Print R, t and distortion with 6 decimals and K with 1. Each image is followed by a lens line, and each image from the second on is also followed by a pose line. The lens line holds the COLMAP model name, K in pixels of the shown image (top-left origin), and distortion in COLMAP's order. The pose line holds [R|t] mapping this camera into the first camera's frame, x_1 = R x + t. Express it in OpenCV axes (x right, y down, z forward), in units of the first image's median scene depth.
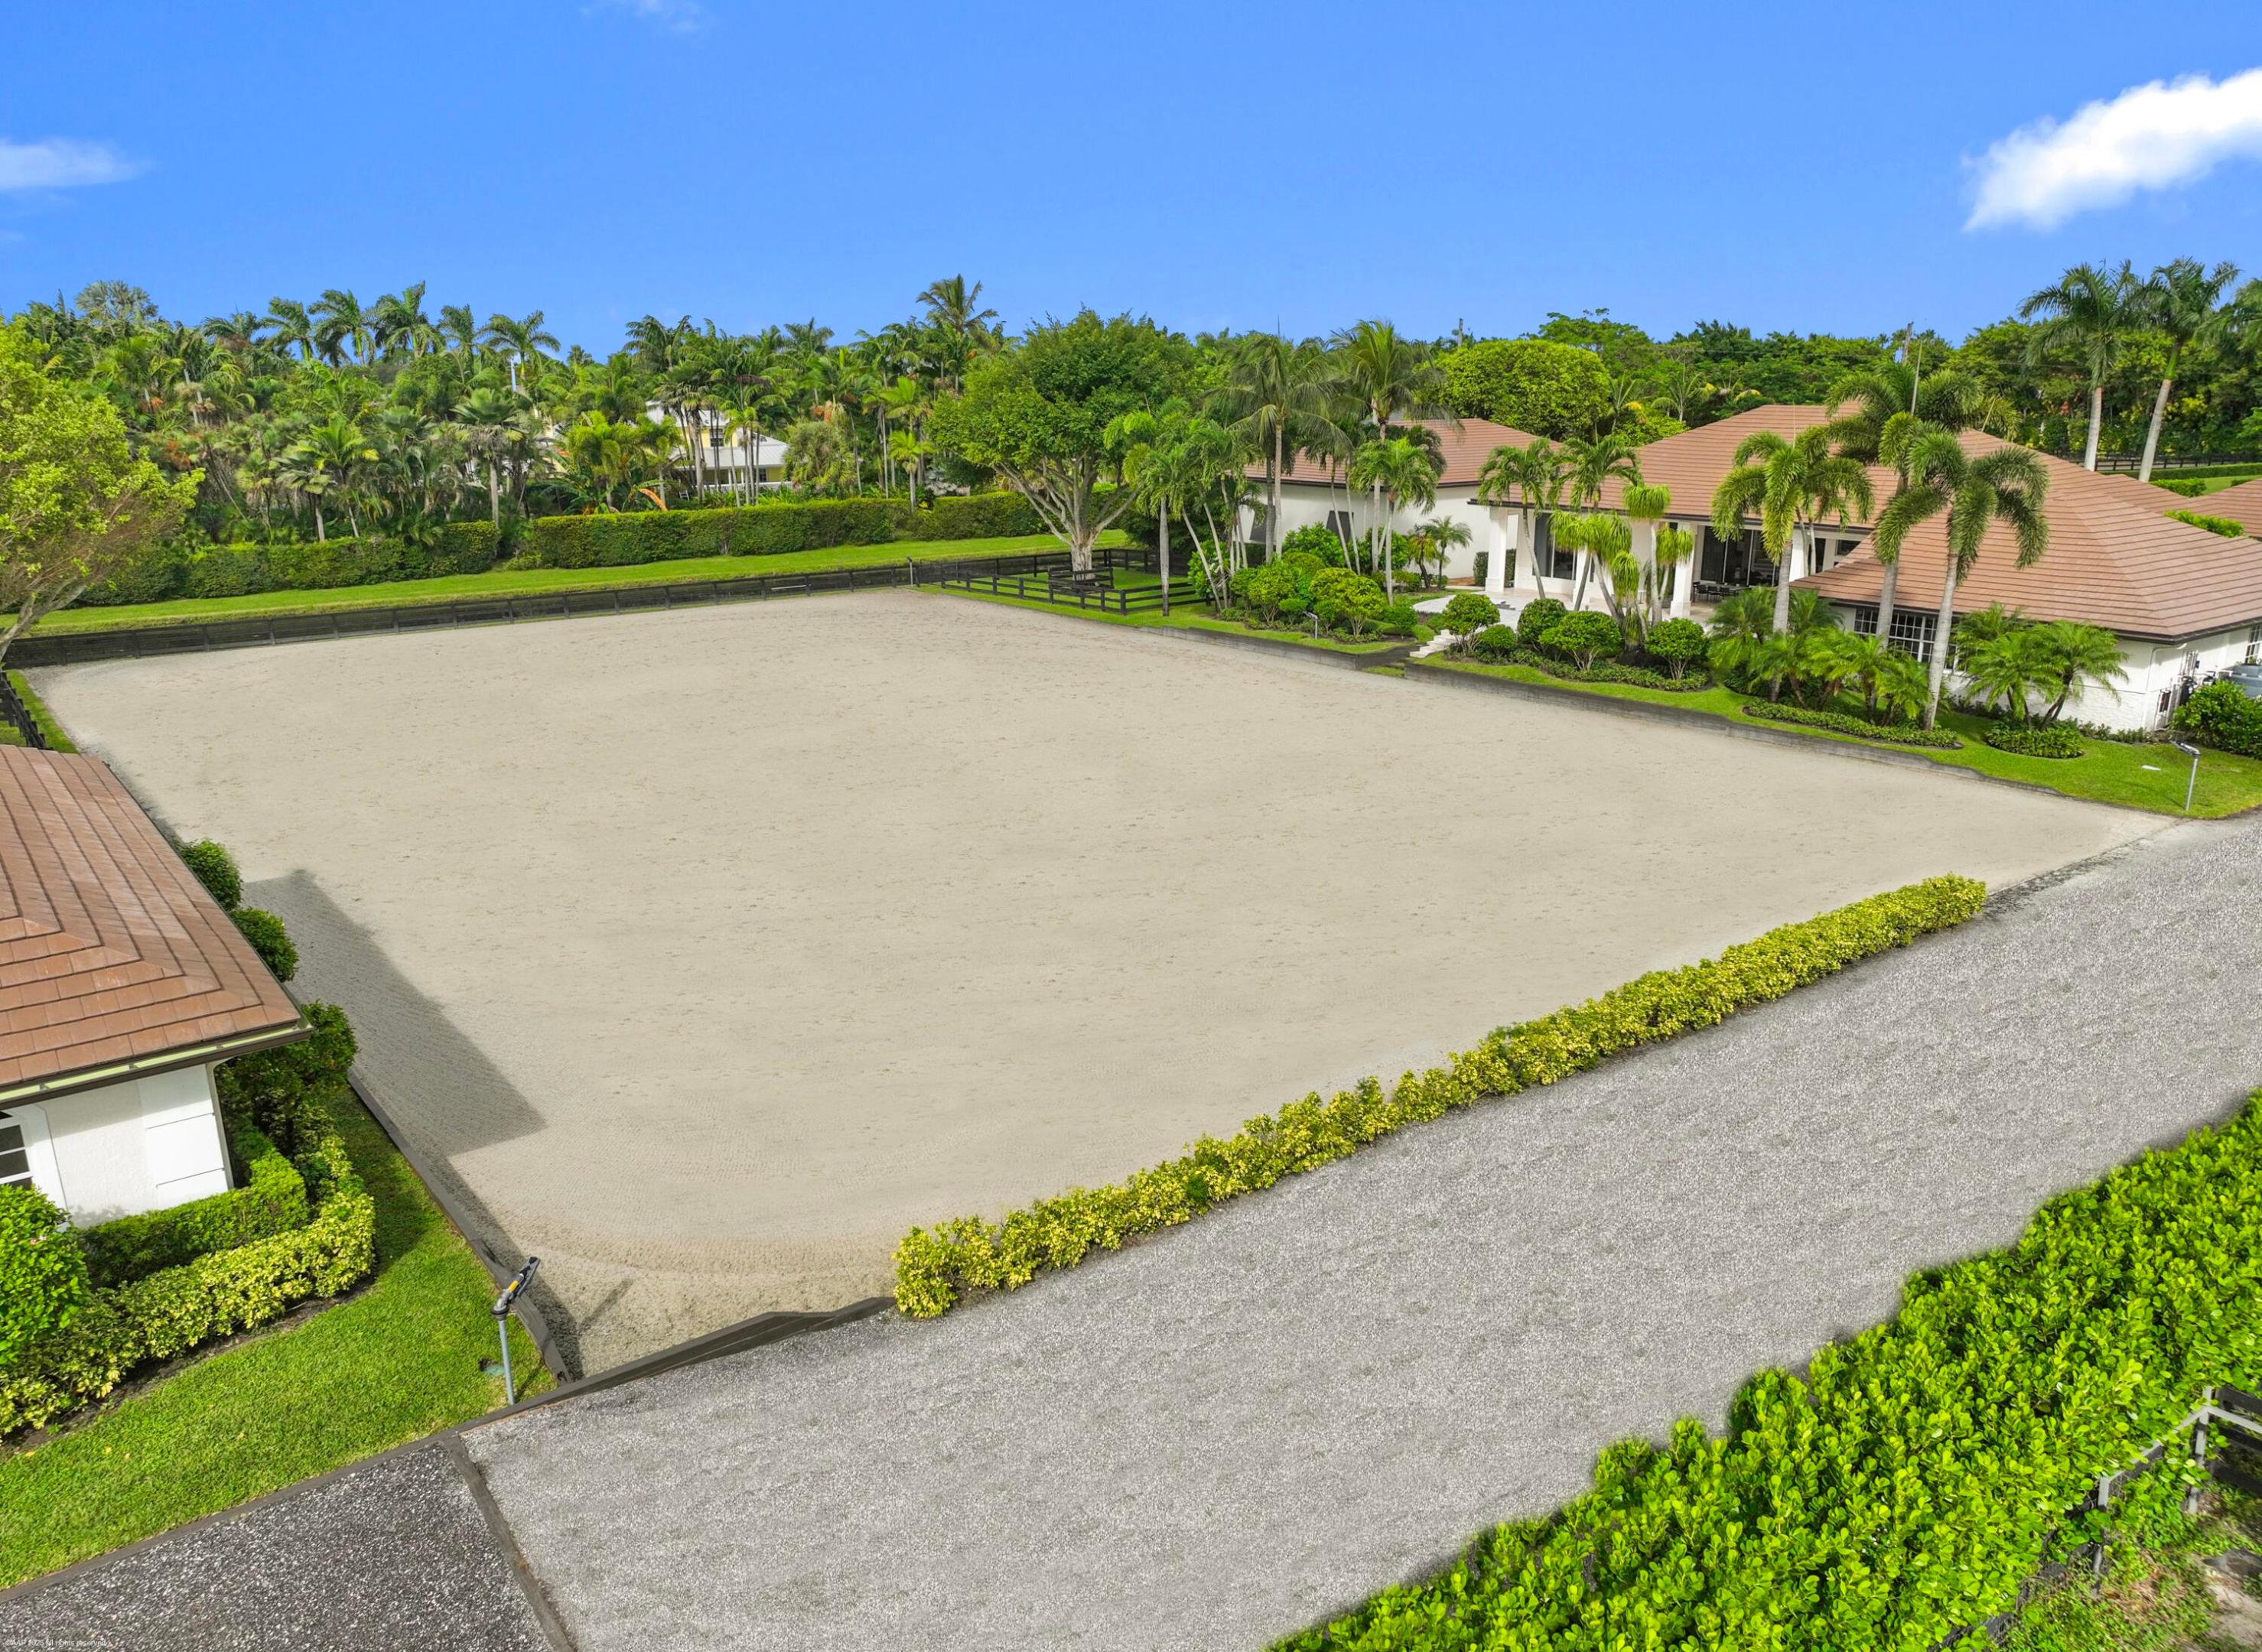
lens RADIAL K [[1635.0, 0, 1130.9], [0, 1635.0, 829.7], [0, 0, 1]] dist [0.000382, 0.001018]
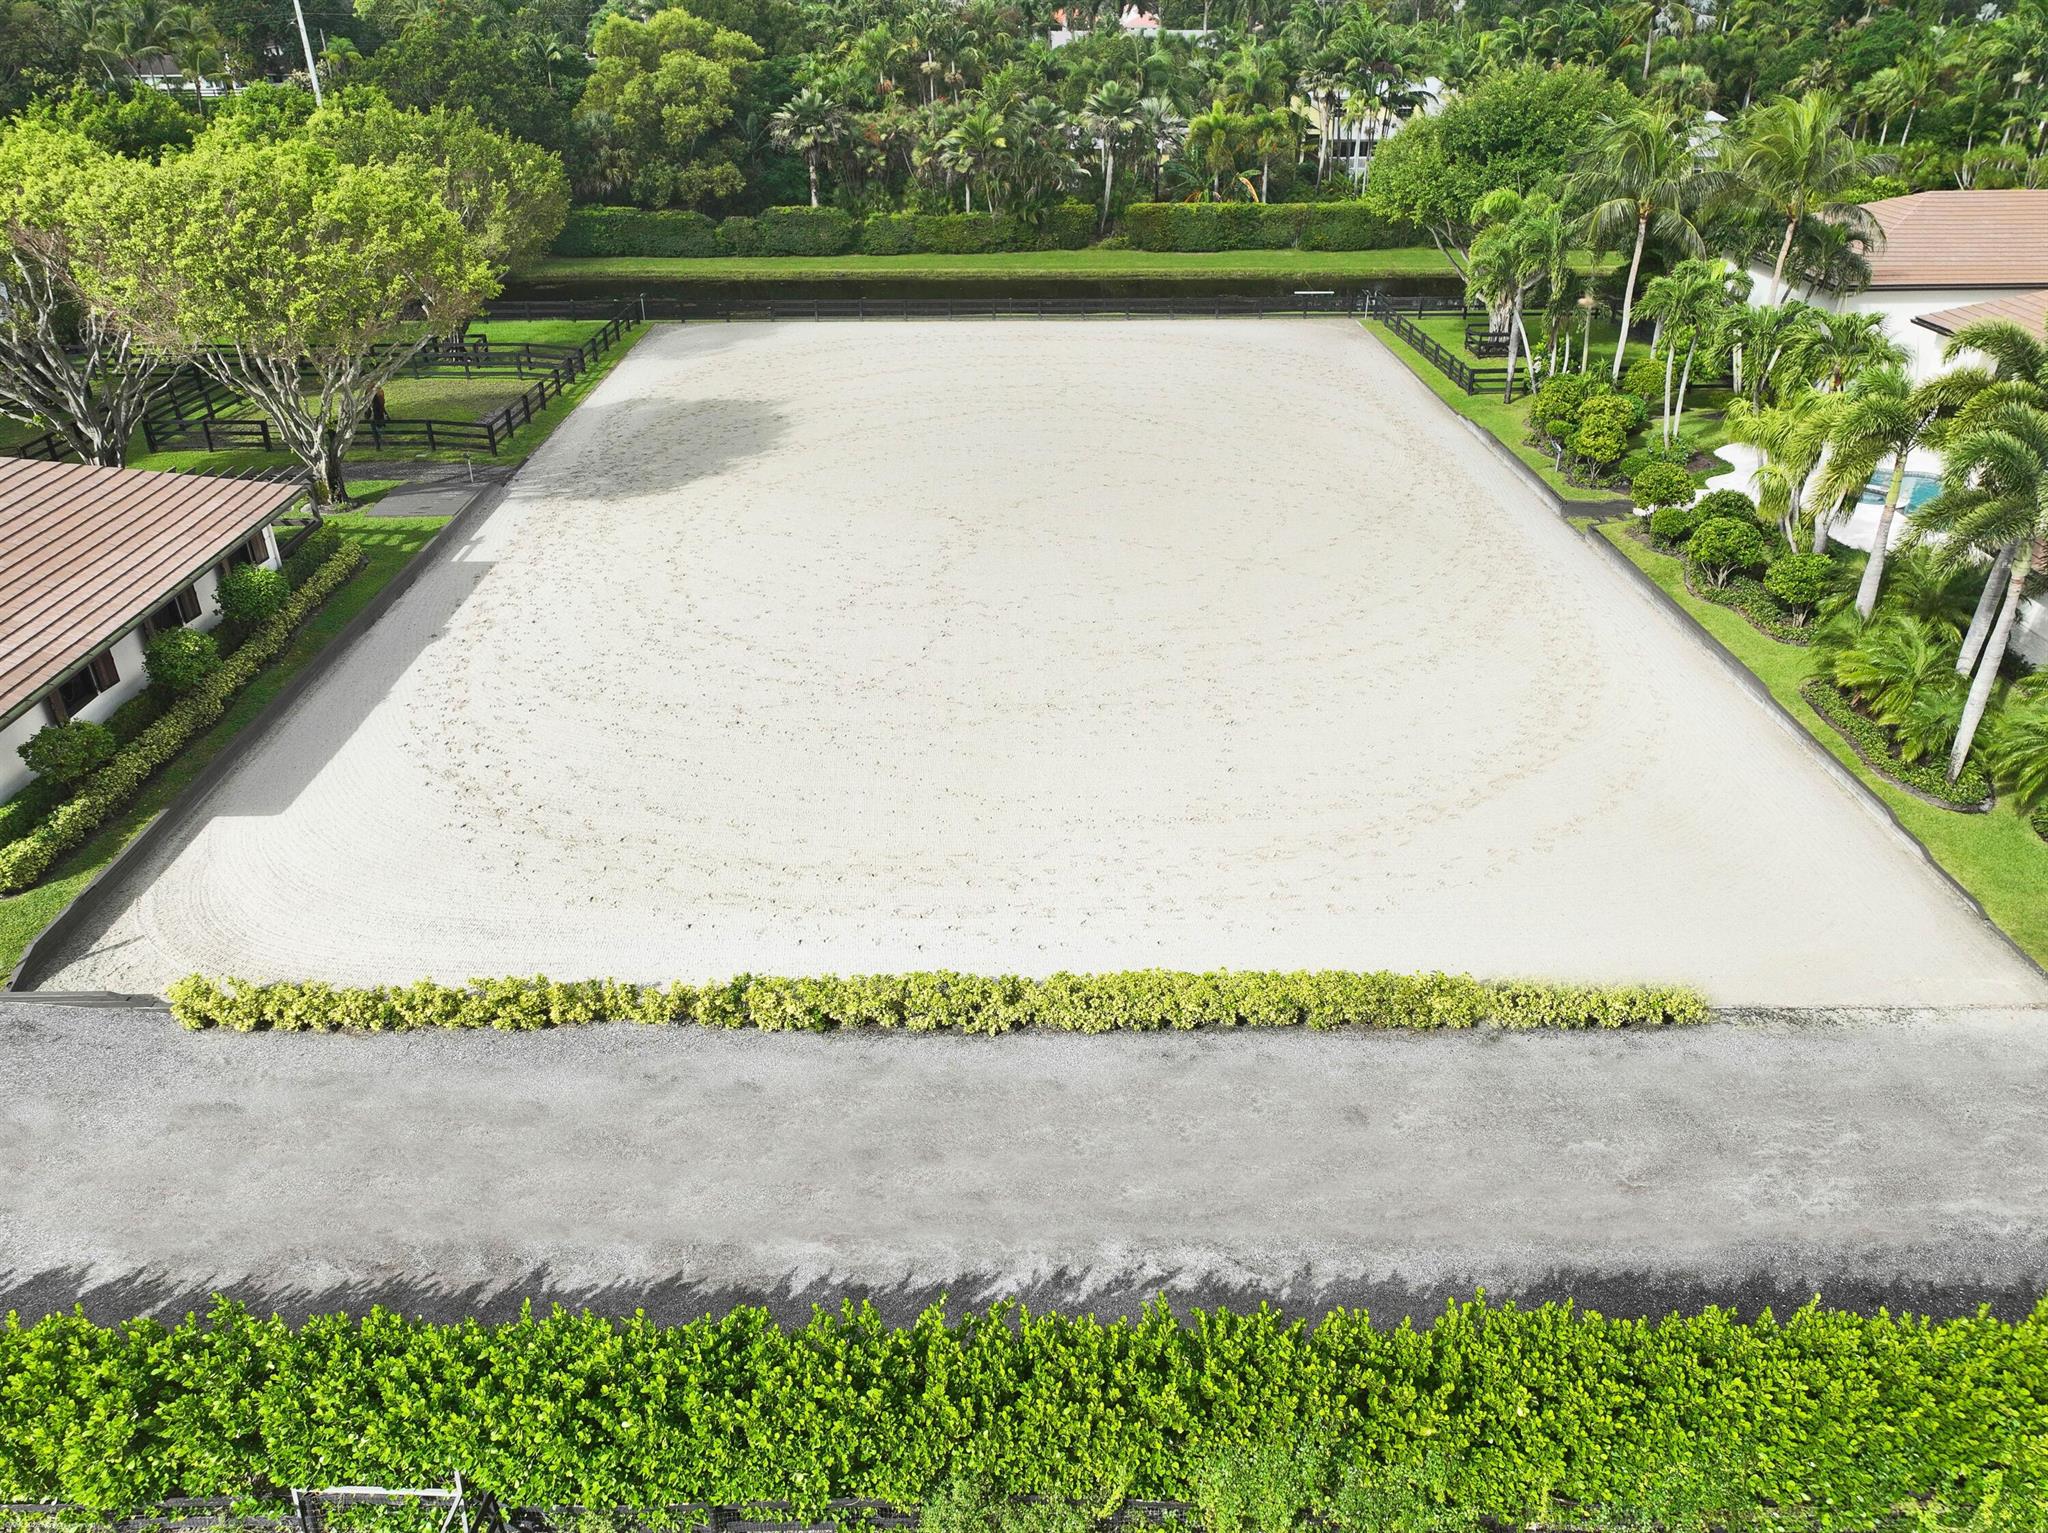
lens RADIAL K [[1446.9, 0, 1022.4], [0, 1446.9, 769.2], [0, 0, 1]] dist [-0.002379, 0.014224]
pose [[0.807228, 0.289998, -0.514086, 0.245813], [-0.160749, 0.946069, 0.281269, -0.097851], [0.567929, -0.144409, 0.810310, 0.073174]]
